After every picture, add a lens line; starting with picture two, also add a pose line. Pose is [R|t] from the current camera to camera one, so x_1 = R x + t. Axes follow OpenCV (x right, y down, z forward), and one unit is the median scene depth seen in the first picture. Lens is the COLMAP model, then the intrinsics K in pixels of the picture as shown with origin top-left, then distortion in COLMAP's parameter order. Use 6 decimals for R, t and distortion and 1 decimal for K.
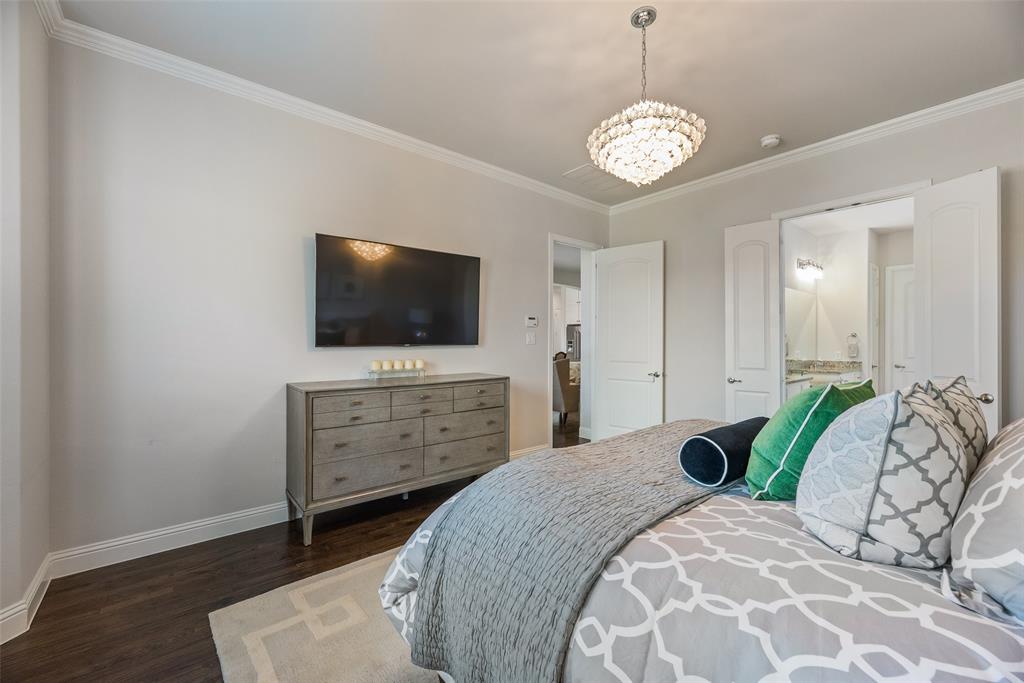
lens RADIAL K [[415.9, 0, 511.8], [0, 415.9, 343.8], [0, 0, 1]] dist [0.003069, -0.000250]
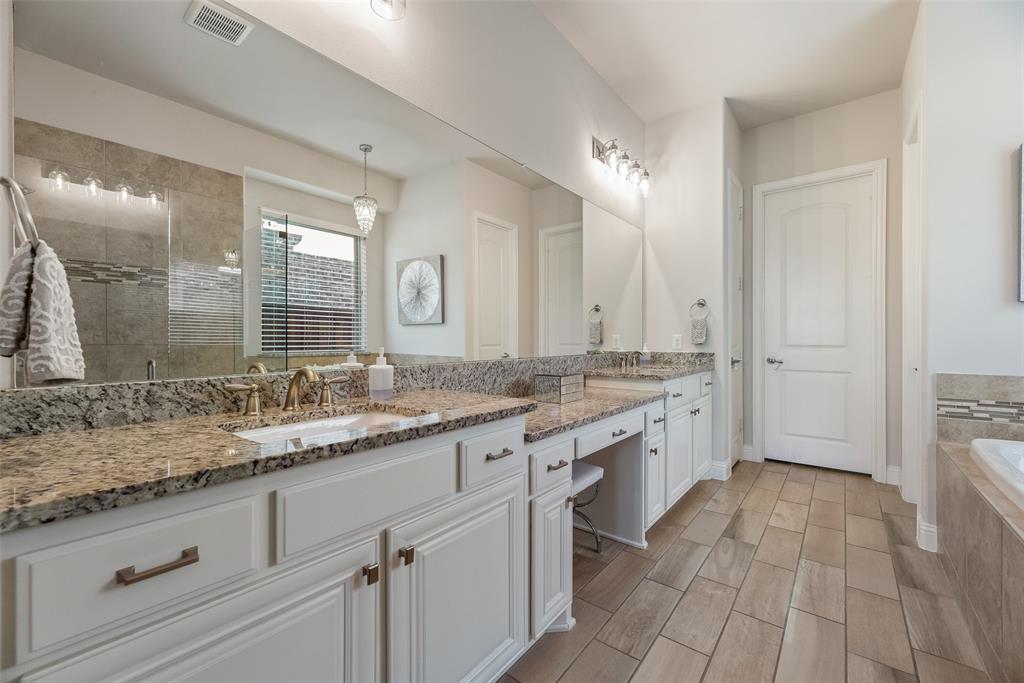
lens RADIAL K [[415.9, 0, 511.7], [0, 415.9, 341.4], [0, 0, 1]] dist [0.003069, -0.000250]
pose [[0.980358, -0.002603, 0.197207, 0.477892], [0.002242, 0.999995, 0.002055, 0.026396], [-0.197211, -0.001573, 0.980360, 0.525820]]
